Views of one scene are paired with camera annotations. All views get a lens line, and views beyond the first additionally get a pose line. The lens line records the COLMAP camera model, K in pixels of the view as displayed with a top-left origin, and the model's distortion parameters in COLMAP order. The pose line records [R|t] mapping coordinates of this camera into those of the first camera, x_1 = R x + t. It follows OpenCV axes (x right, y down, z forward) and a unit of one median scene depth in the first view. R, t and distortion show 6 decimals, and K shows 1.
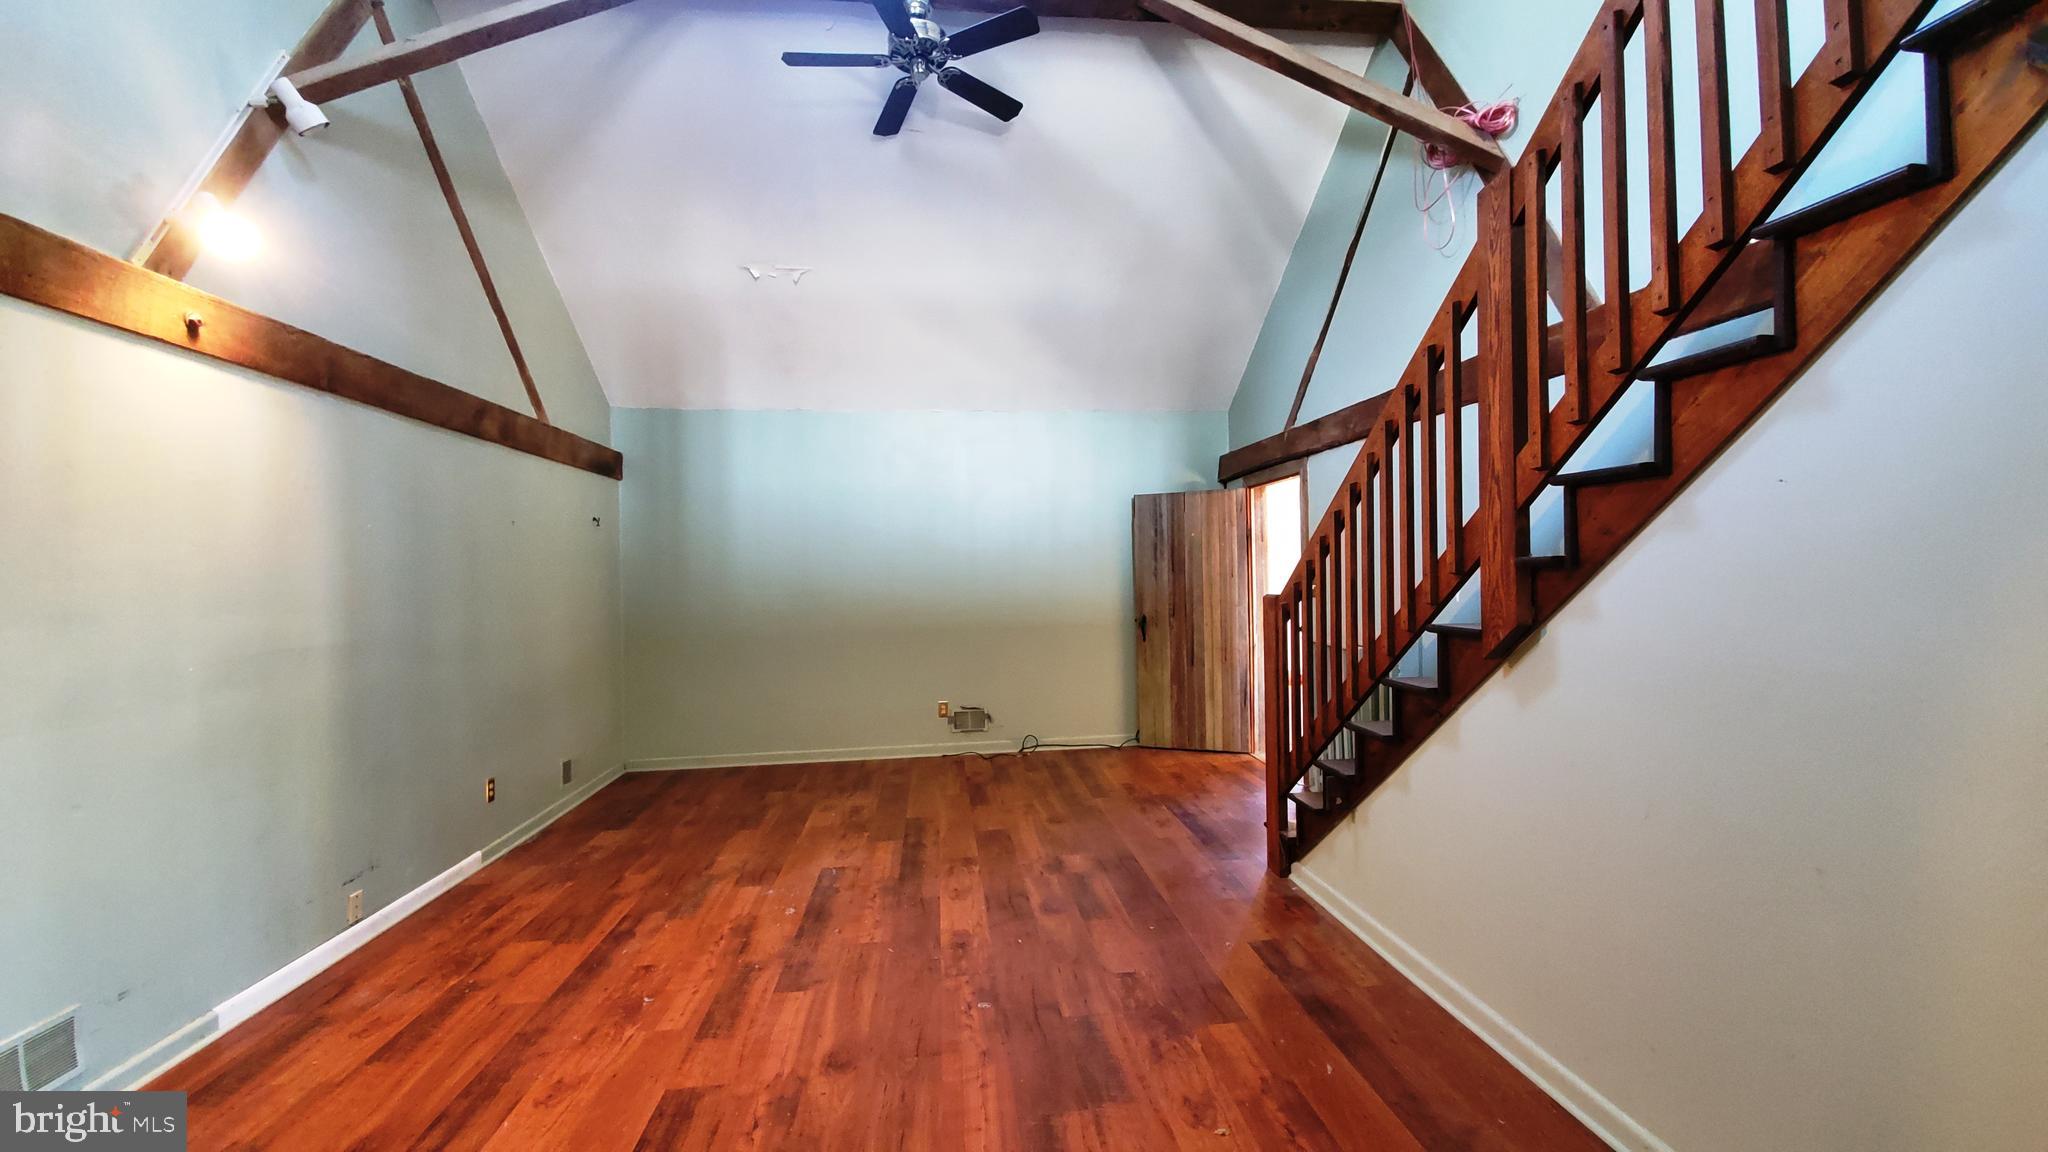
lens RADIAL K [[819.6, 0, 1024.0], [0, 819.6, 576.0], [0, 0, 1]] dist [-0.003655, -0.000532]
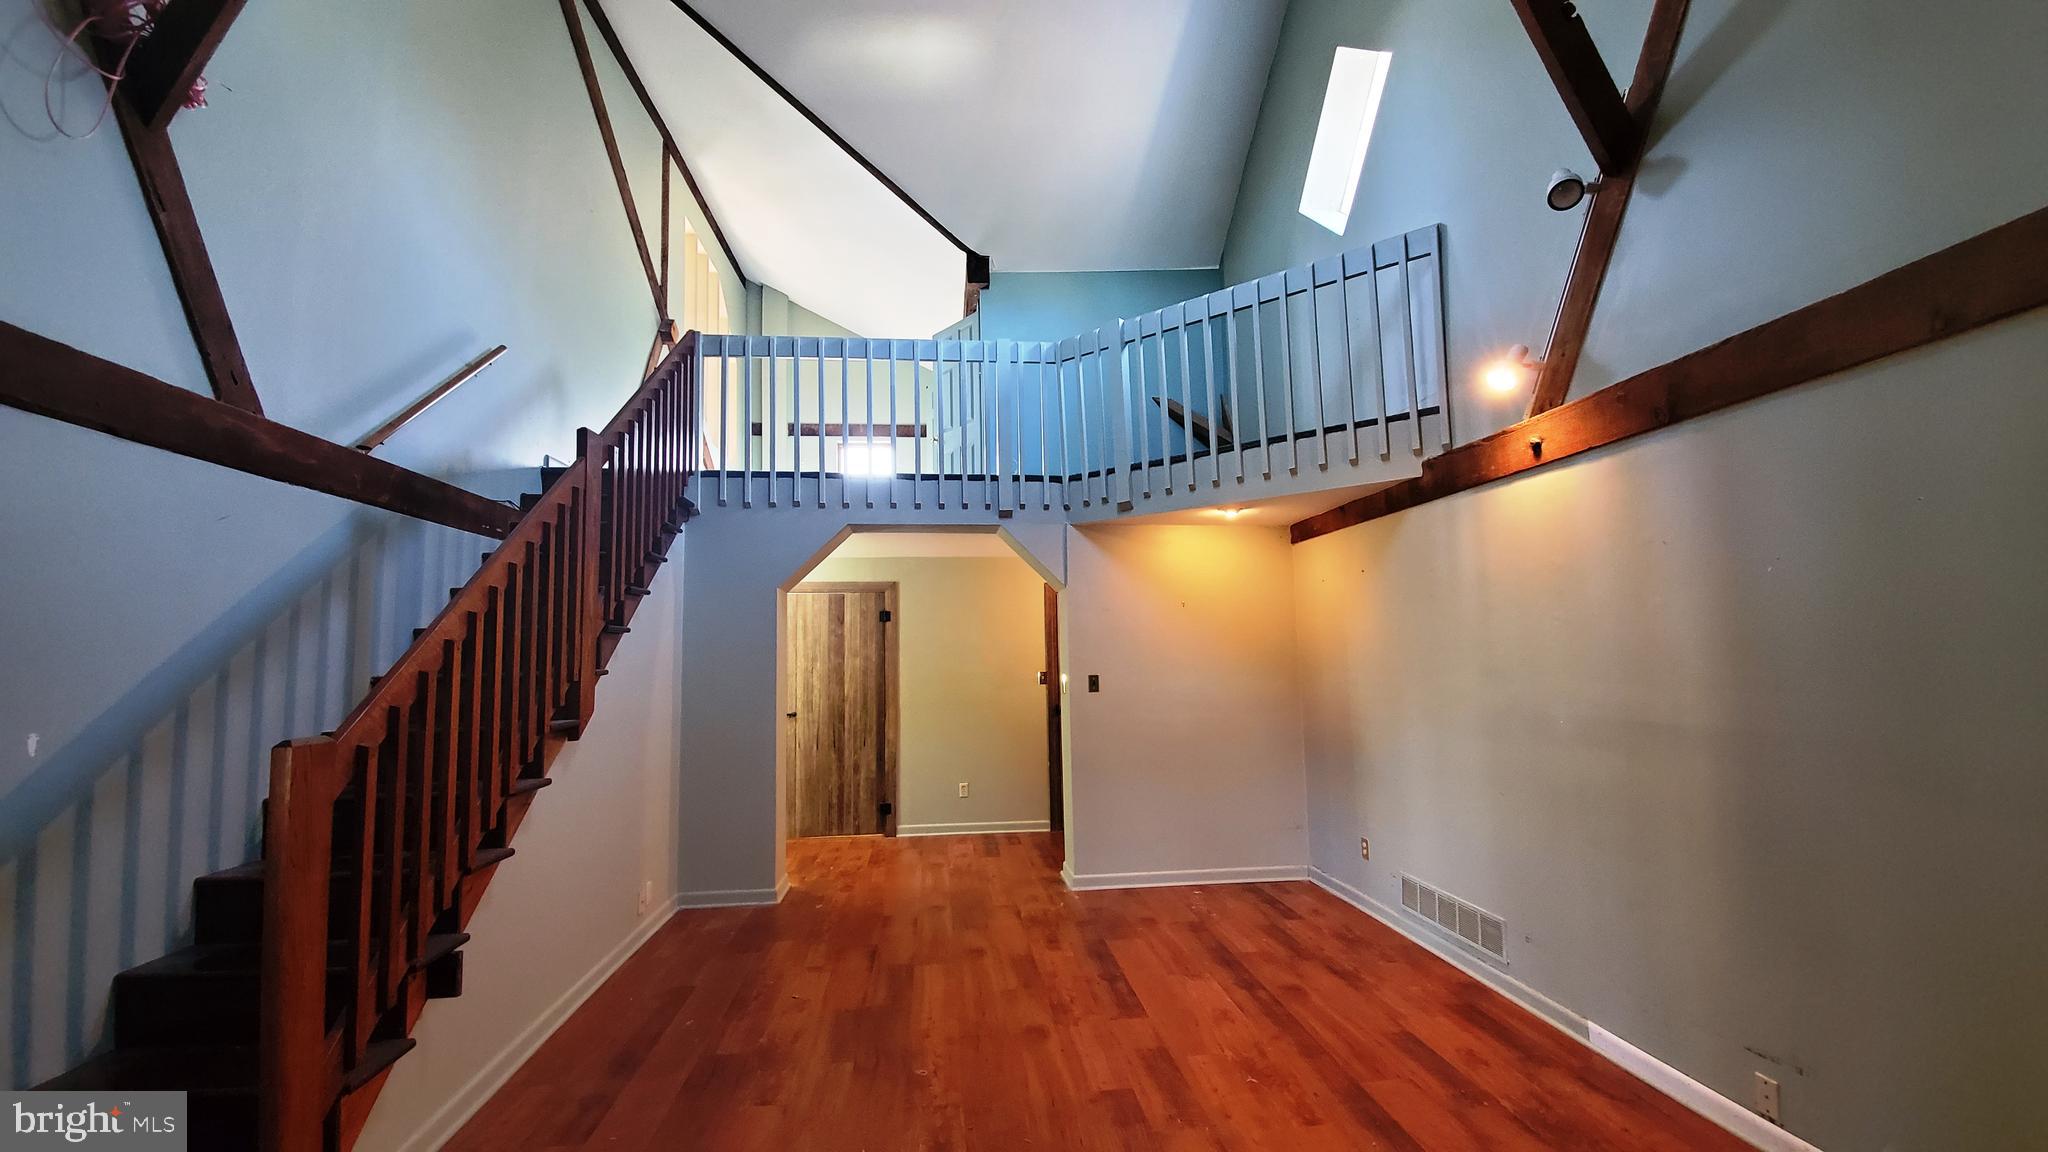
lens RADIAL K [[819.6, 0, 1024.0], [0, 819.6, 576.0], [0, 0, 1]] dist [-0.003655, -0.000532]
pose [[-0.999260, 0.038361, -0.002879, -0.211514], [0.038463, 0.994907, -0.093173, -0.019979], [-0.000710, -0.093215, -0.995646, 2.196675]]
